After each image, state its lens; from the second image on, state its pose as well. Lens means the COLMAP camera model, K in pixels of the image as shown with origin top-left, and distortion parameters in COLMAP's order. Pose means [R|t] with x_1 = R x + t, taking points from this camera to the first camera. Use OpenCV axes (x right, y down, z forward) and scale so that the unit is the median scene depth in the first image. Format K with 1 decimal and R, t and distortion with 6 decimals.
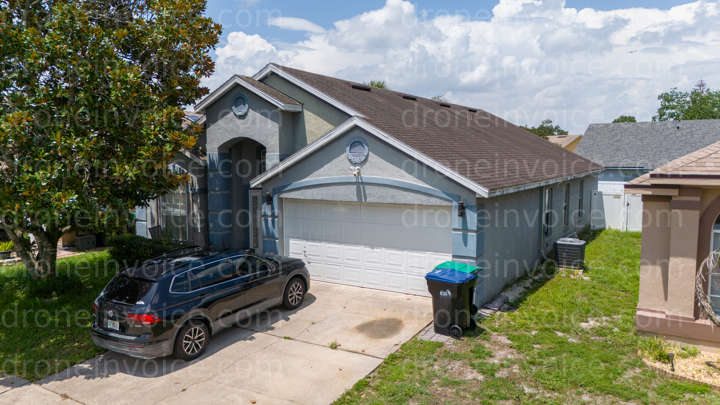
lens RADIAL K [[535.8, 0, 364.8], [0, 535.8, 198.6], [0, 0, 1]] dist [0.048622, -0.042707]
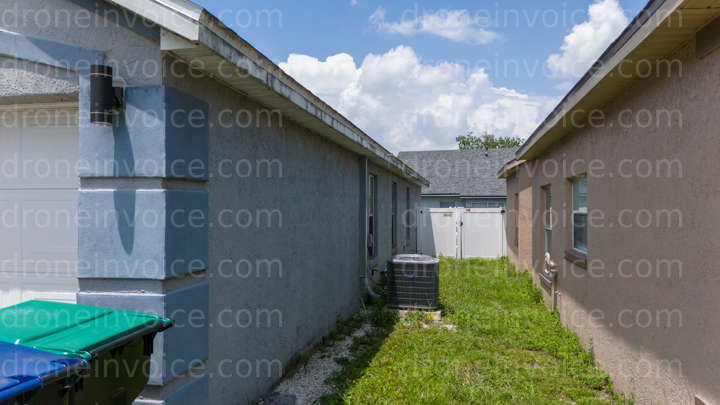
lens RADIAL K [[535.8, 0, 364.3], [0, 535.8, 203.2], [0, 0, 1]] dist [0.048622, -0.042707]
pose [[0.939665, 0.005973, 0.342045, 0.204005], [0.026394, 0.995601, -0.089895, 0.096152], [-0.341077, 0.093499, 0.935374, 0.698067]]
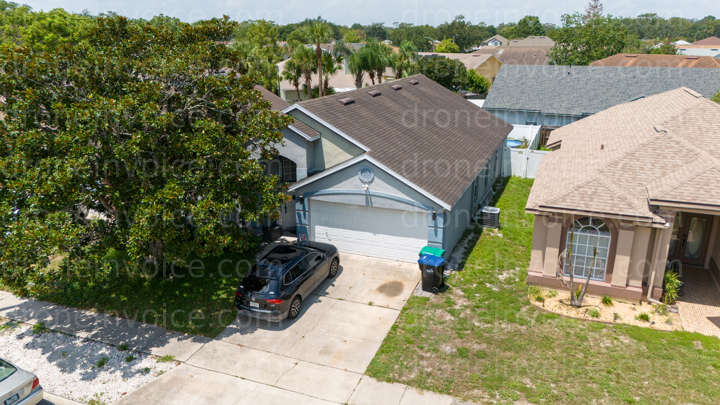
lens RADIAL K [[535.8, 0, 362.9], [0, 535.8, 201.6], [0, 0, 1]] dist [0.048622, -0.042707]
pose [[0.986938, -0.047872, 0.153823, -0.289676], [0.013604, 0.976184, 0.216517, -0.381024], [-0.160525, -0.211596, 0.964084, -0.558926]]
